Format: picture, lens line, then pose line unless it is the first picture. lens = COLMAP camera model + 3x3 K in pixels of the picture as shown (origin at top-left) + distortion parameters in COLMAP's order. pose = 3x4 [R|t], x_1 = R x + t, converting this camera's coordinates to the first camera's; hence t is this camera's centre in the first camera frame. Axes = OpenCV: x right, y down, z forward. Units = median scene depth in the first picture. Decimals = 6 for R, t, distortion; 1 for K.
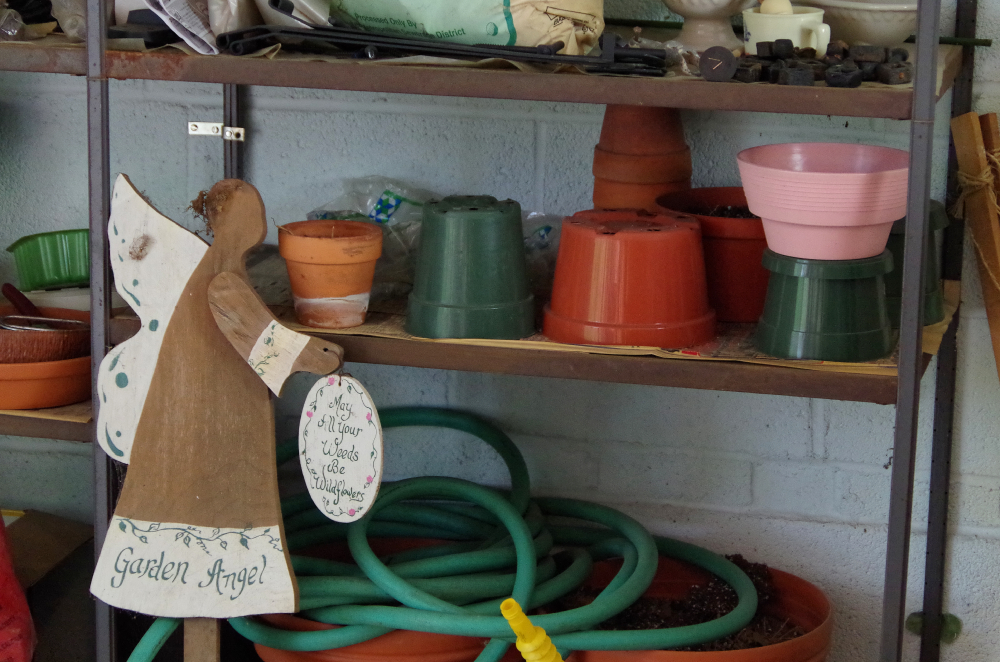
lens RADIAL K [[2747.3, 0, 500.0], [0, 2747.3, 331.0], [0, 0, 1]] dist [0.047534, -0.464423]
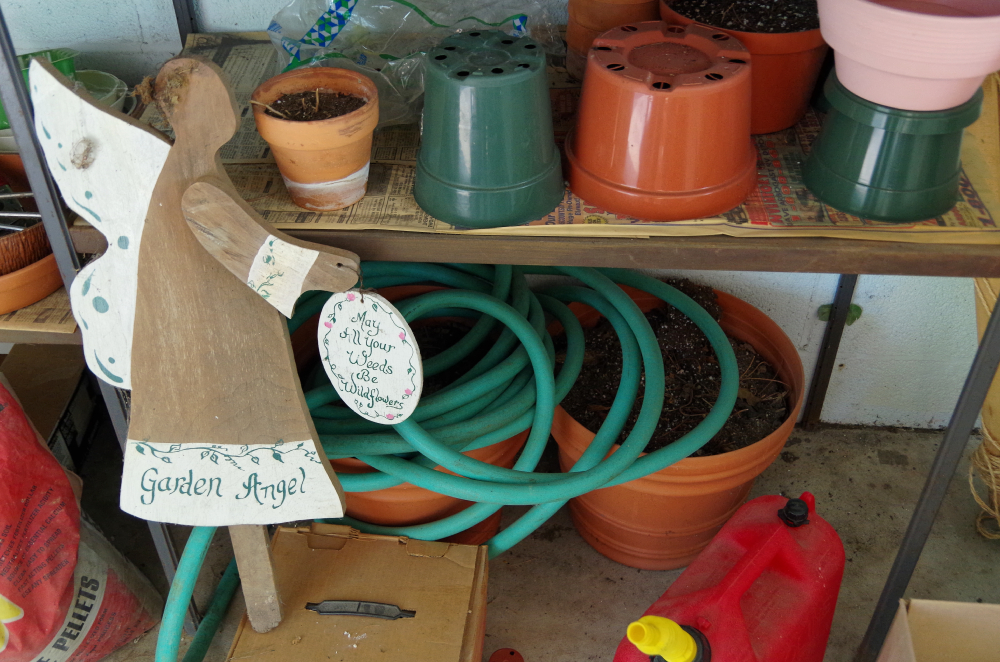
lens RADIAL K [[1028.6, 0, 499.5], [0, 1028.6, 358.3], [0, 0, 1]] dist [-0.015654, -0.001655]
pose [[0.981159, -0.142006, 0.131002, -0.059873], [0.066063, 0.883777, 0.463222, -0.108624], [-0.181557, -0.445840, 0.876507, 0.693569]]
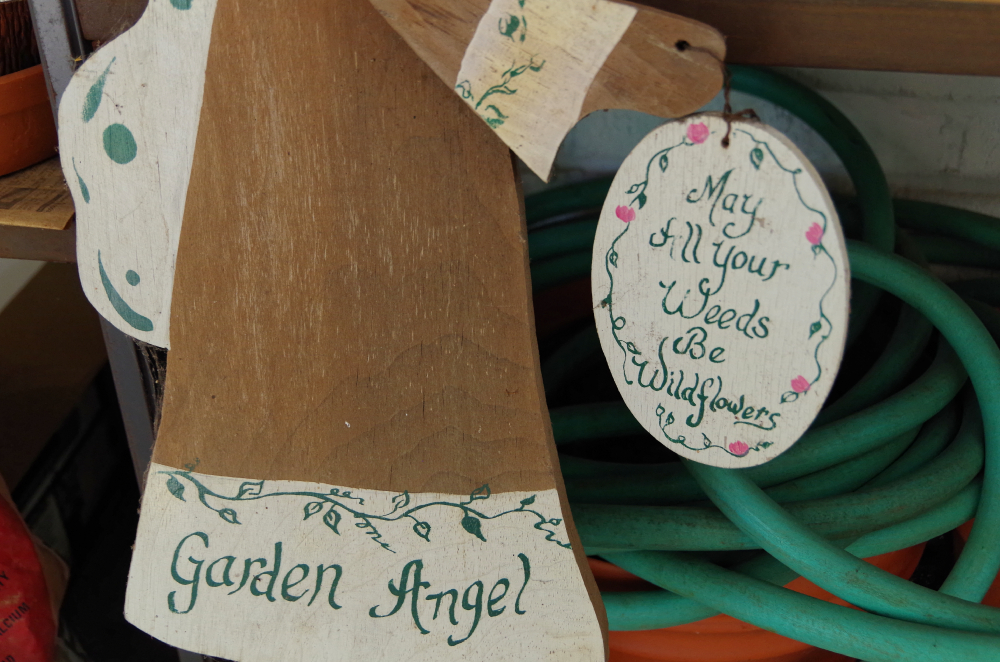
lens RADIAL K [[1292.6, 0, 496.3], [0, 1292.6, 361.2], [0, 0, 1]] dist [-0.059257, 0.012409]
pose [[0.997020, -0.071628, 0.028639, -0.092947], [0.056905, 0.933567, 0.353857, -0.014445], [-0.052083, -0.351173, 0.934861, 0.824553]]
